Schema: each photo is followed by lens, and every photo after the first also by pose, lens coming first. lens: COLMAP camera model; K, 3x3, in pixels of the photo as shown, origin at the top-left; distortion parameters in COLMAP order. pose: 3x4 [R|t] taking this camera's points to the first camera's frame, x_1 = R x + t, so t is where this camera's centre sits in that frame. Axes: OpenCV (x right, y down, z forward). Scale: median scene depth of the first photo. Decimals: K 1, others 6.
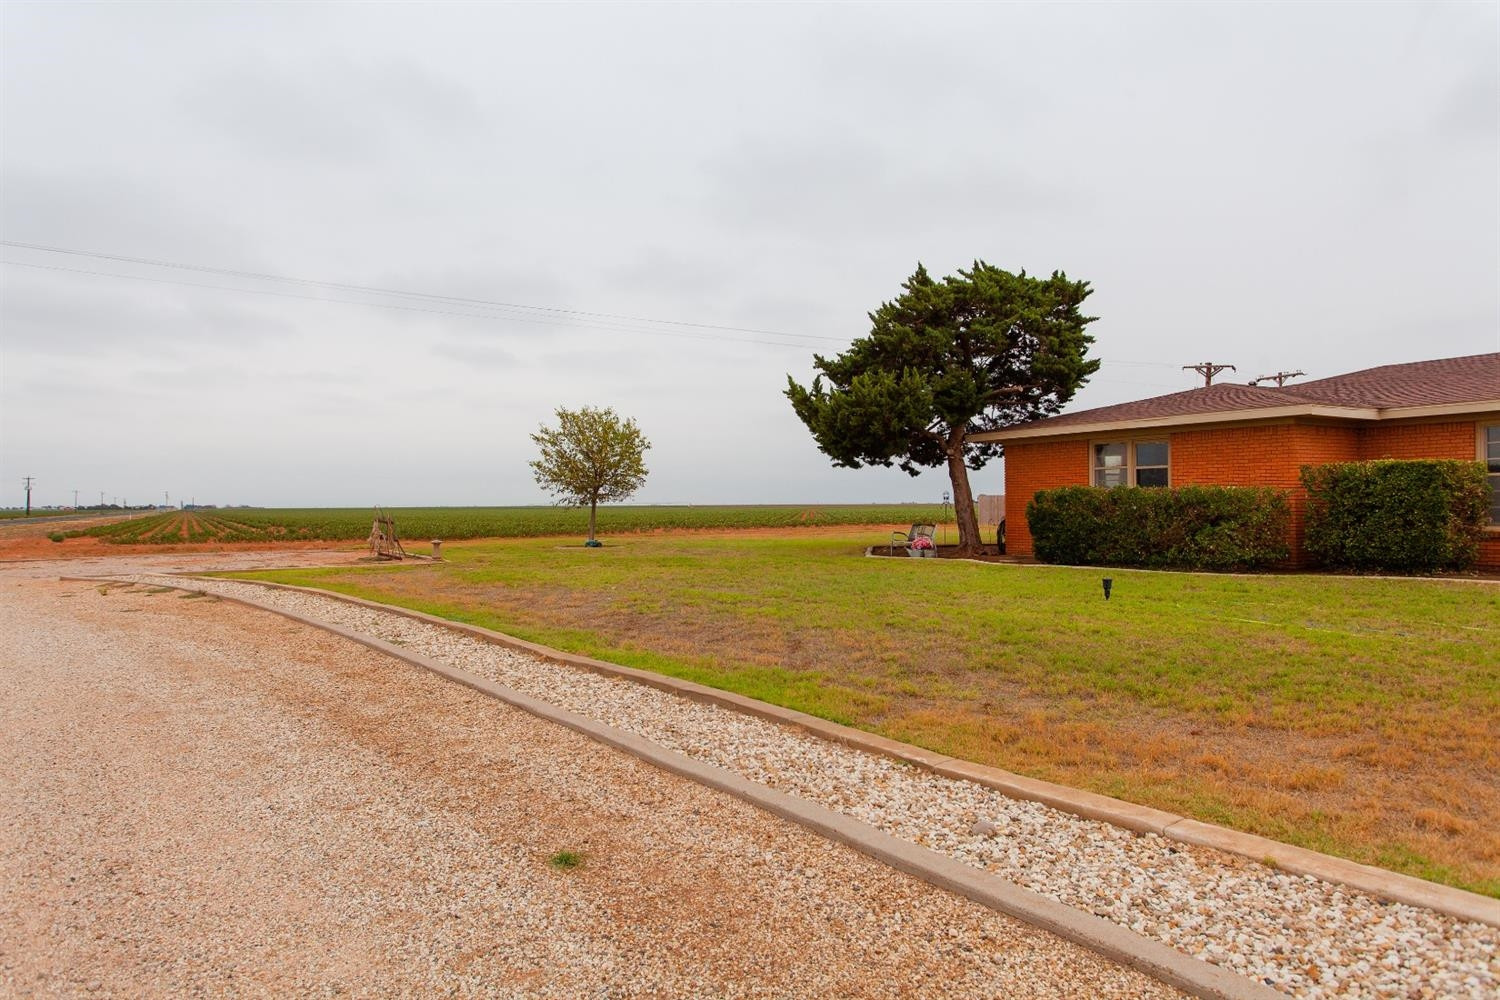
lens RADIAL K [[947.1, 0, 751.2], [0, 947.1, 487.0], [0, 0, 1]] dist [0.004218, 0.003708]
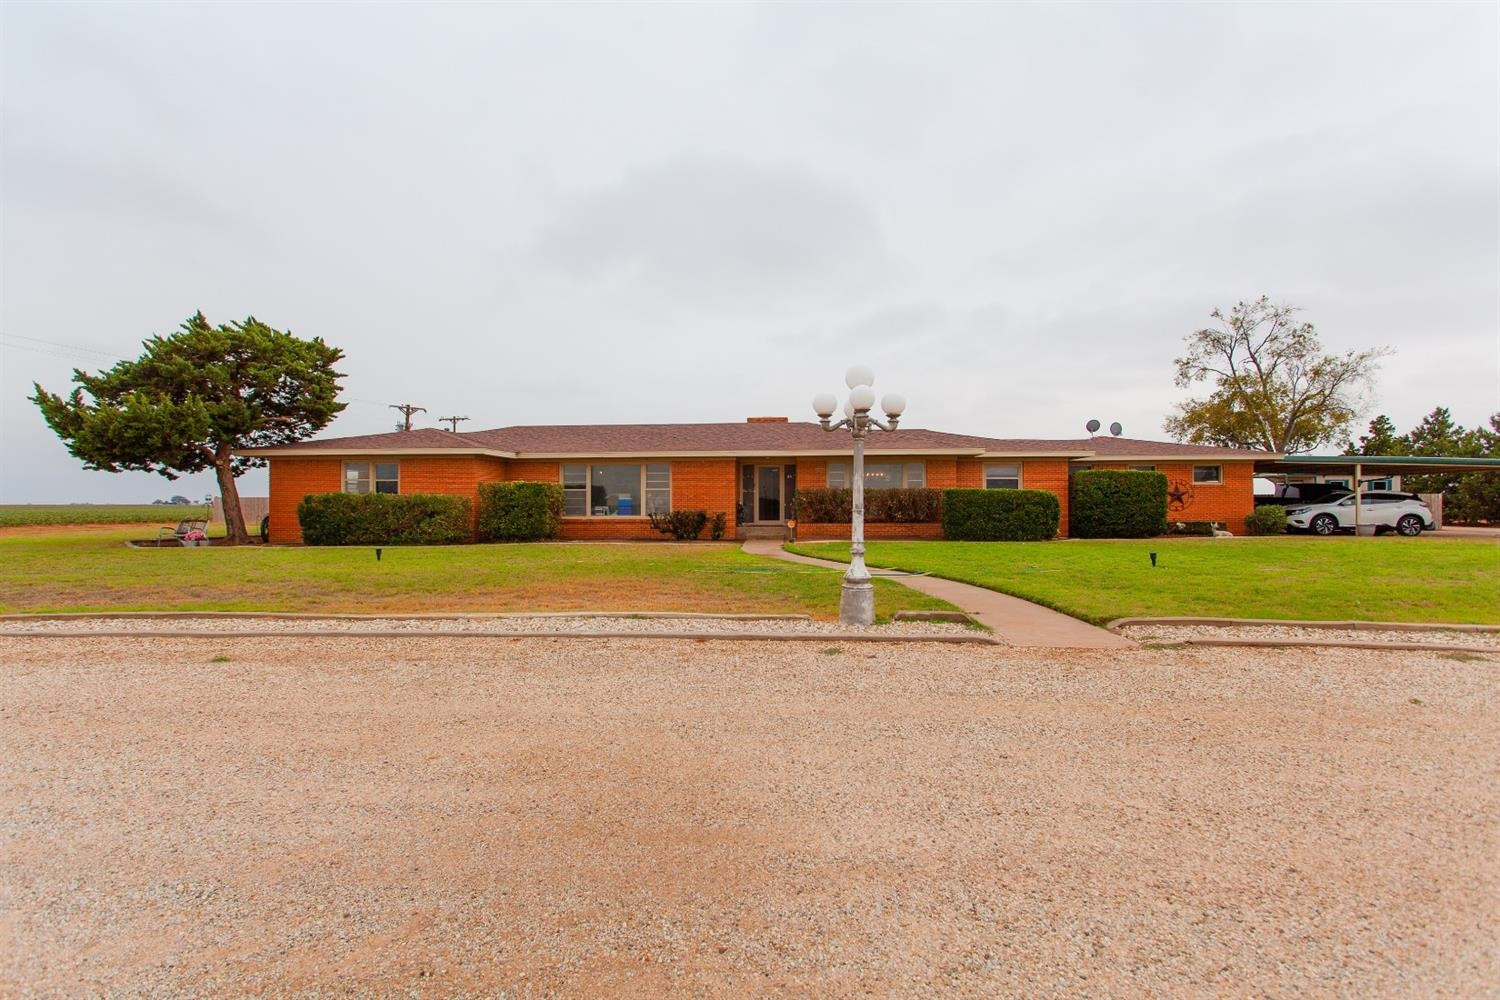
lens RADIAL K [[729.9, 0, 736.1], [0, 729.9, 495.9], [0, 0, 1]] dist [-0.002111, 0.000505]
pose [[0.631939, 0.013164, 0.774906, -0.112031], [-0.016668, 0.999855, -0.003392, -0.001279], [-0.774839, -0.010772, 0.632067, -0.151538]]
